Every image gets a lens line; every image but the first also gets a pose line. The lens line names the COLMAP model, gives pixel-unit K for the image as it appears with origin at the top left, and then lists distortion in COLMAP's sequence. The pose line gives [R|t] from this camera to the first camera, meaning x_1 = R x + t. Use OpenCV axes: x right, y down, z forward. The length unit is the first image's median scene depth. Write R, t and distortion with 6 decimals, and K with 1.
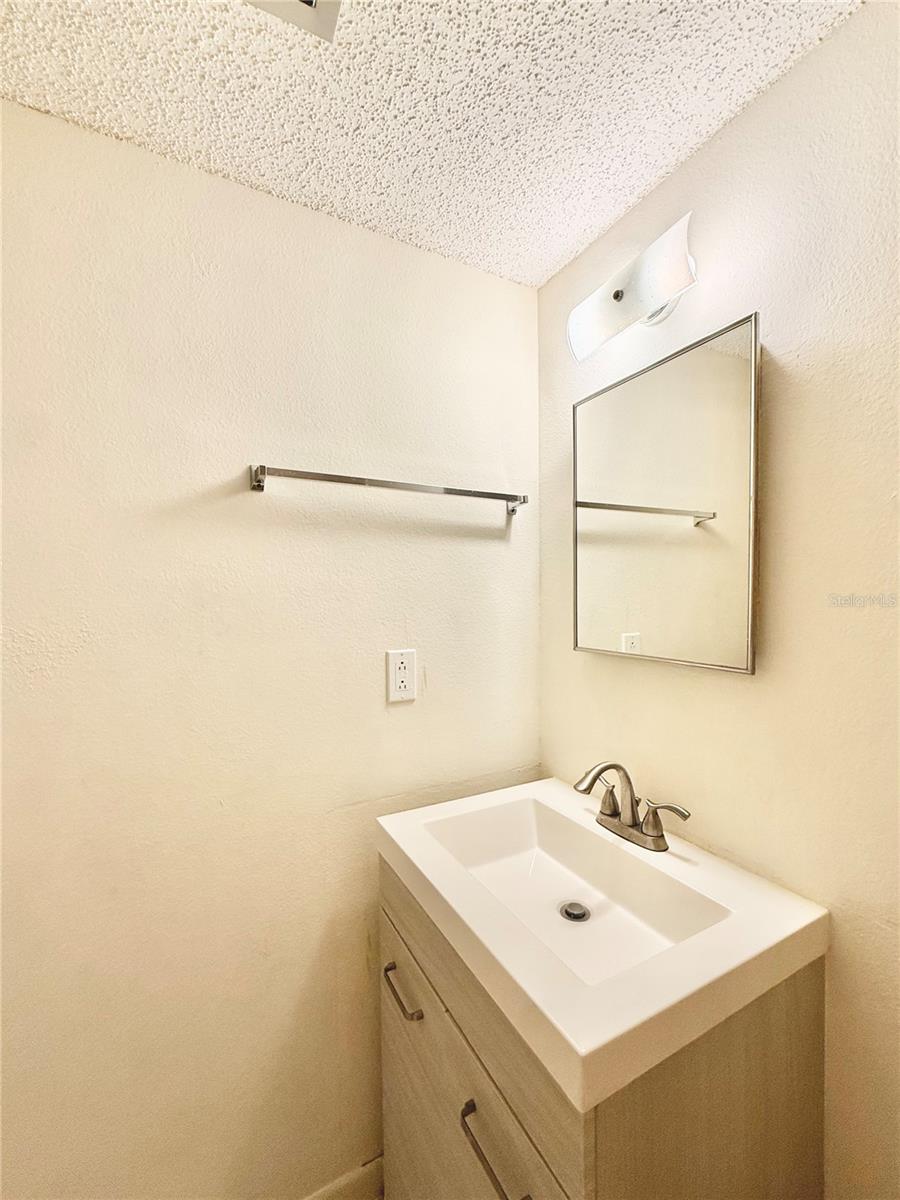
lens RADIAL K [[482.5, 0, 446.9], [0, 482.5, 606.0], [0, 0, 1]] dist [-0.000319, 0.000844]
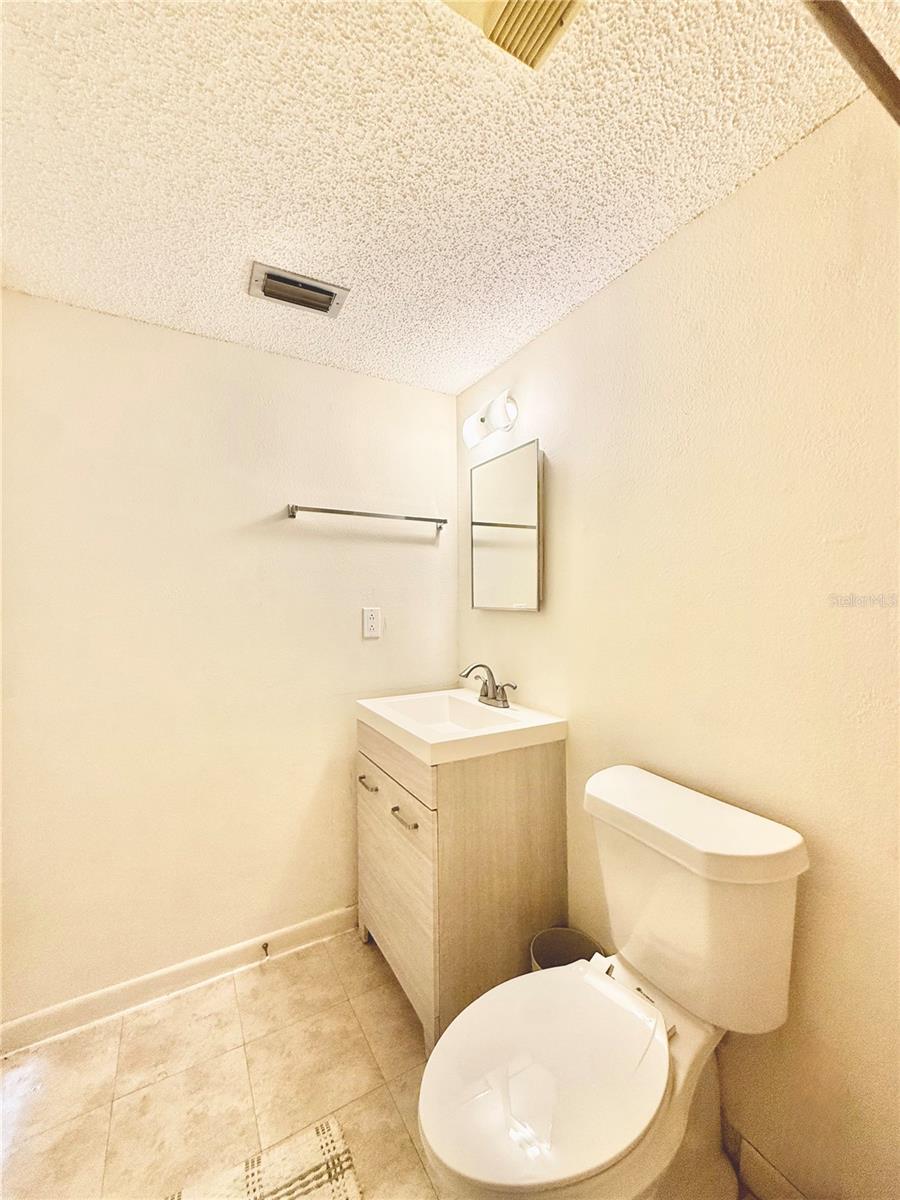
lens RADIAL K [[482.5, 0, 455.8], [0, 482.5, 594.2], [0, 0, 1]] dist [-0.000319, 0.000844]
pose [[0.999549, 0.001746, 0.029963, 0.172351], [-0.000665, 0.999349, -0.036062, 0.114359], [-0.030006, 0.036026, 0.998900, -0.818062]]
